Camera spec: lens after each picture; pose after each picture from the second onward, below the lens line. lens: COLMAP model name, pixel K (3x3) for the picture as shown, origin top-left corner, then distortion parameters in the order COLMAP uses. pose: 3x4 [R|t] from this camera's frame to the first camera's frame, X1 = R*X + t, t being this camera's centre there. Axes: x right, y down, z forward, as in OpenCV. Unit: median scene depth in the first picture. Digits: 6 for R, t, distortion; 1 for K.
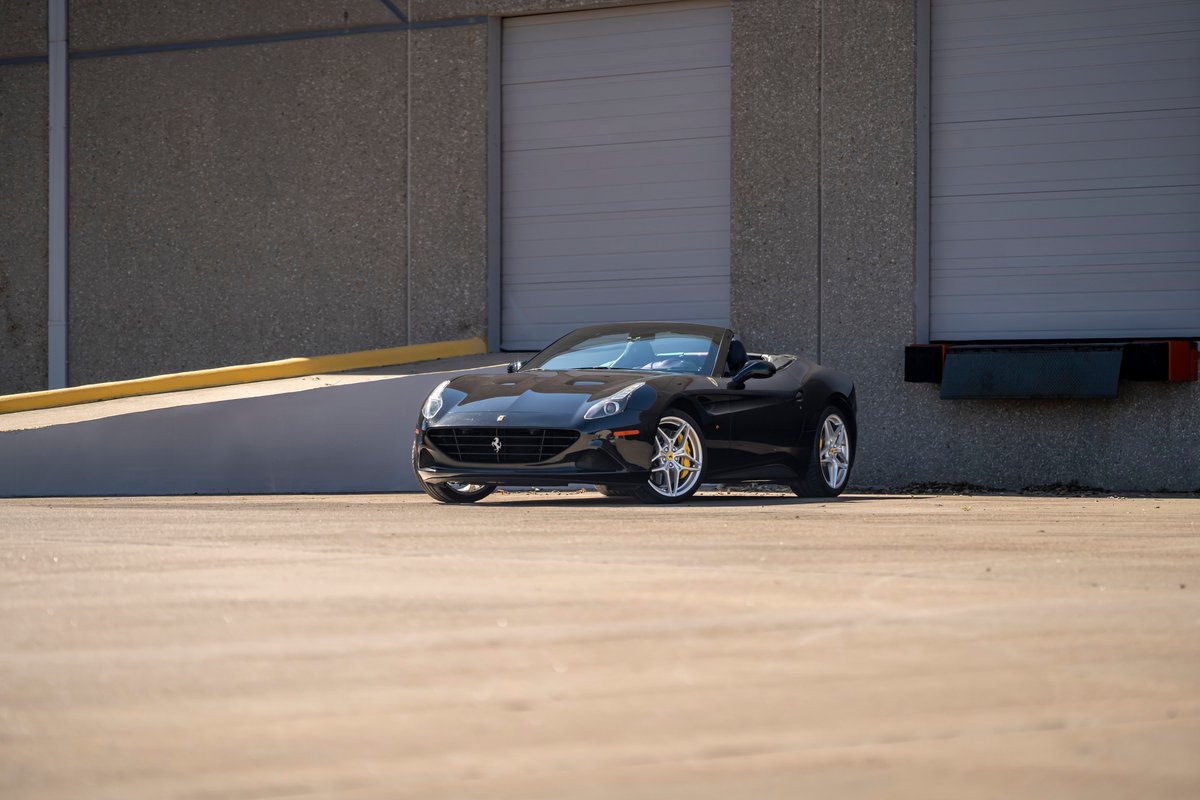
lens RADIAL K [[4363.6, 0, 600.0], [0, 4363.6, 400.0], [0, 0, 1]] dist [0.336243, -1.582206]
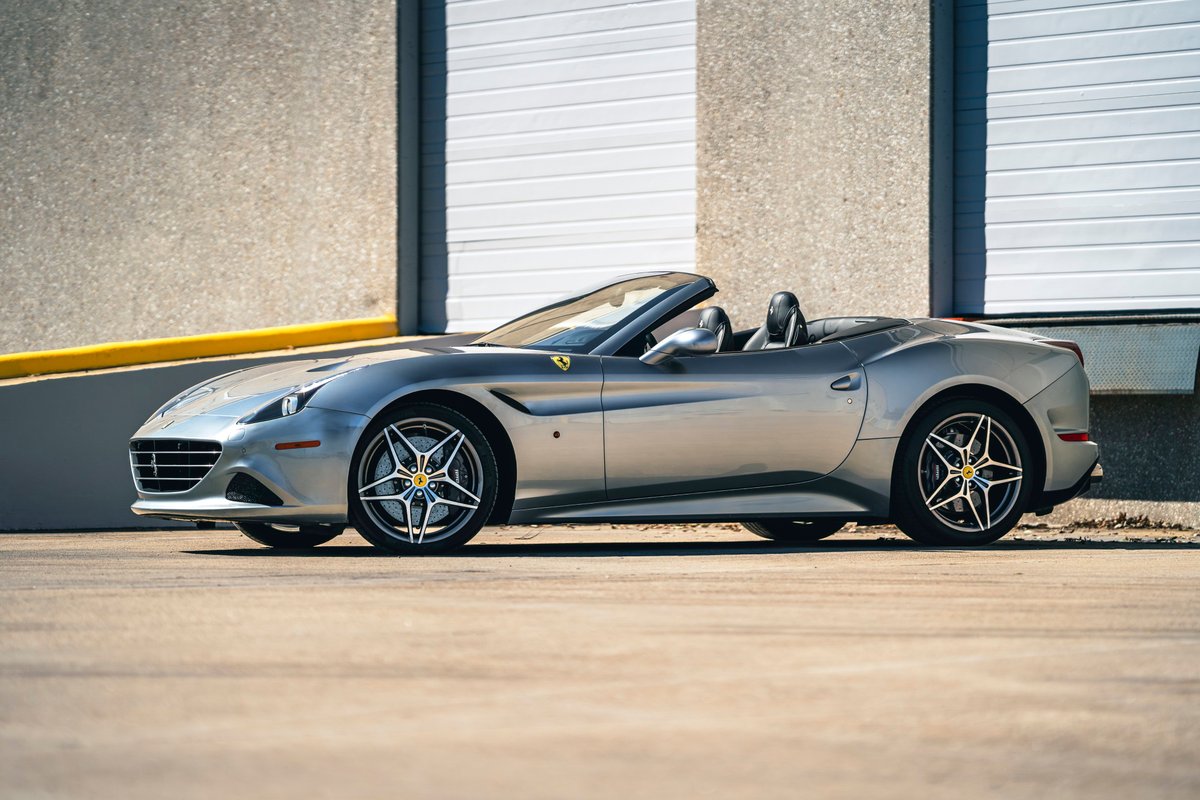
lens RADIAL K [[4455.4, 0, 600.0], [0, 4455.4, 400.0], [0, 0, 1]] dist [0.306976, 0.305694]
pose [[0.995878, -0.000694, -0.090699, 0.076378], [0.000407, 0.999995, -0.003176, 0.002314], [0.090700, 0.003126, 0.995873, 0.251516]]
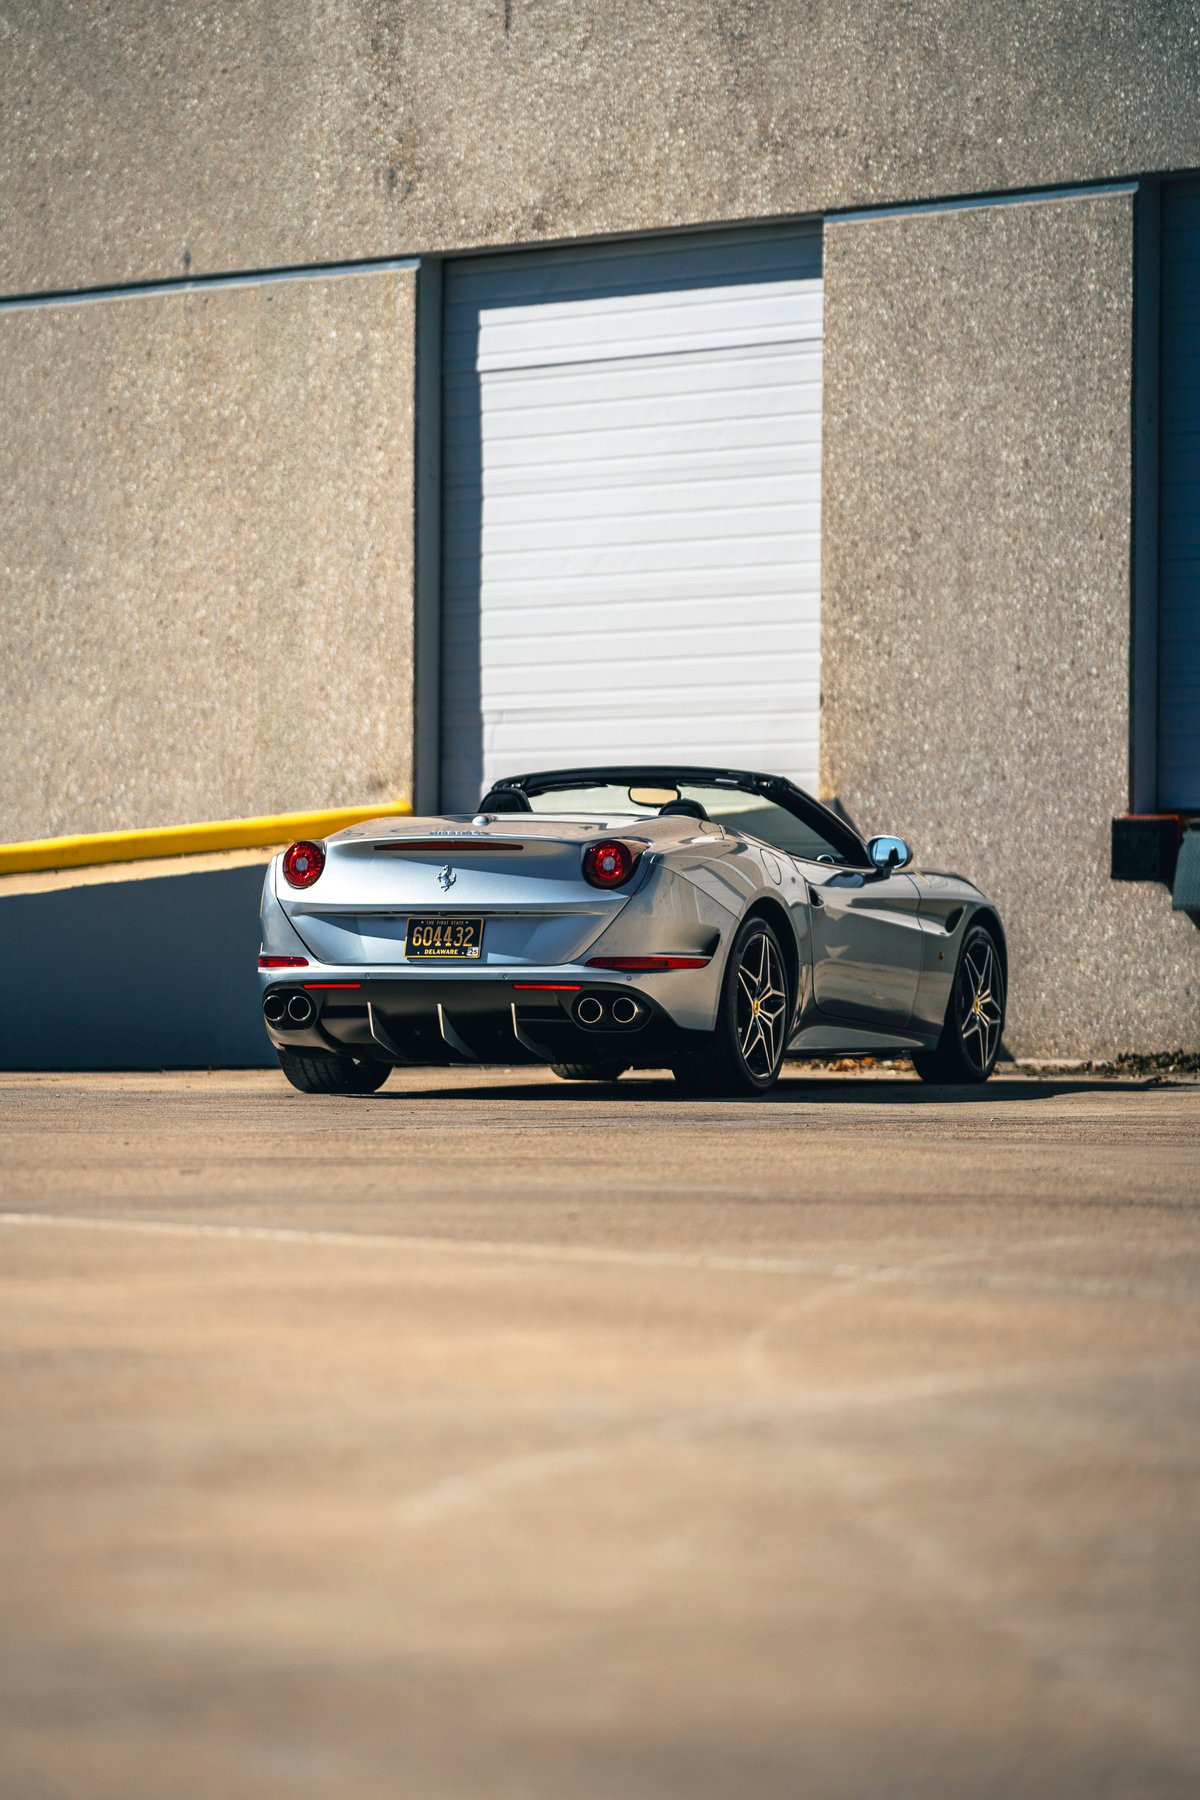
lens RADIAL K [[6458.1, 0, 600.0], [0, 6458.1, 900.0], [0, 0, 1]] dist [0.290521, -0.420352]
pose [[0.999595, 0.004581, -0.028088, 0.023567], [-0.004643, 0.999987, -0.002141, 0.000481], [0.028077, 0.002270, 0.999603, 0.129771]]
